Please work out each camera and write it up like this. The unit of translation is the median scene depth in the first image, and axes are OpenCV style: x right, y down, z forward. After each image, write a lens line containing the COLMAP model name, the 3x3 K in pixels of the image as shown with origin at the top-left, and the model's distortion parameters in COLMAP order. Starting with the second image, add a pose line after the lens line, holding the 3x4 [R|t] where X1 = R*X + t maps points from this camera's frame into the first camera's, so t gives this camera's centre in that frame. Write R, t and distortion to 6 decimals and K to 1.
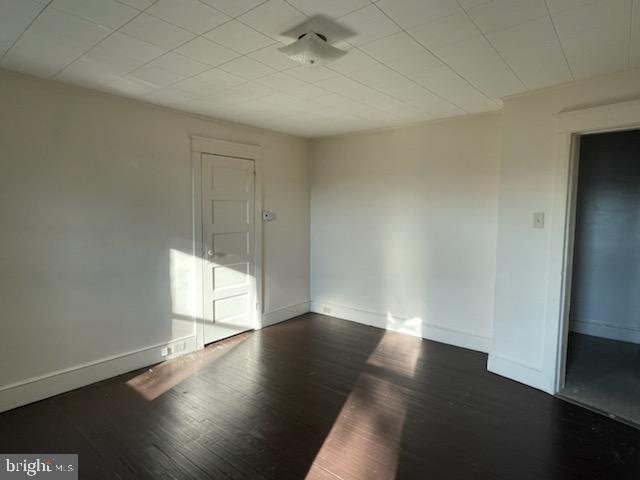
lens RADIAL K [[373.8, 0, 320.0], [0, 373.8, 240.0], [0, 0, 1]] dist [-0.001025, -0.000329]
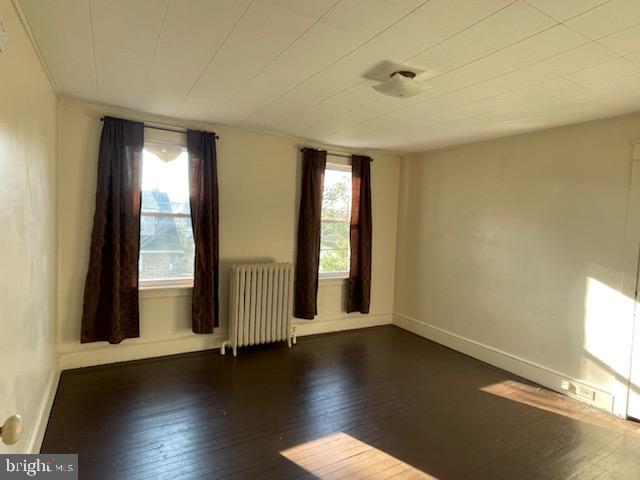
lens RADIAL K [[373.8, 0, 320.0], [0, 373.8, 240.0], [0, 0, 1]] dist [-0.001025, -0.000329]
pose [[-0.365363, 0.024604, -0.930540, 0.662439], [-0.116996, 0.990510, 0.072126, -0.053348], [0.923483, 0.135222, -0.359018, 0.719428]]
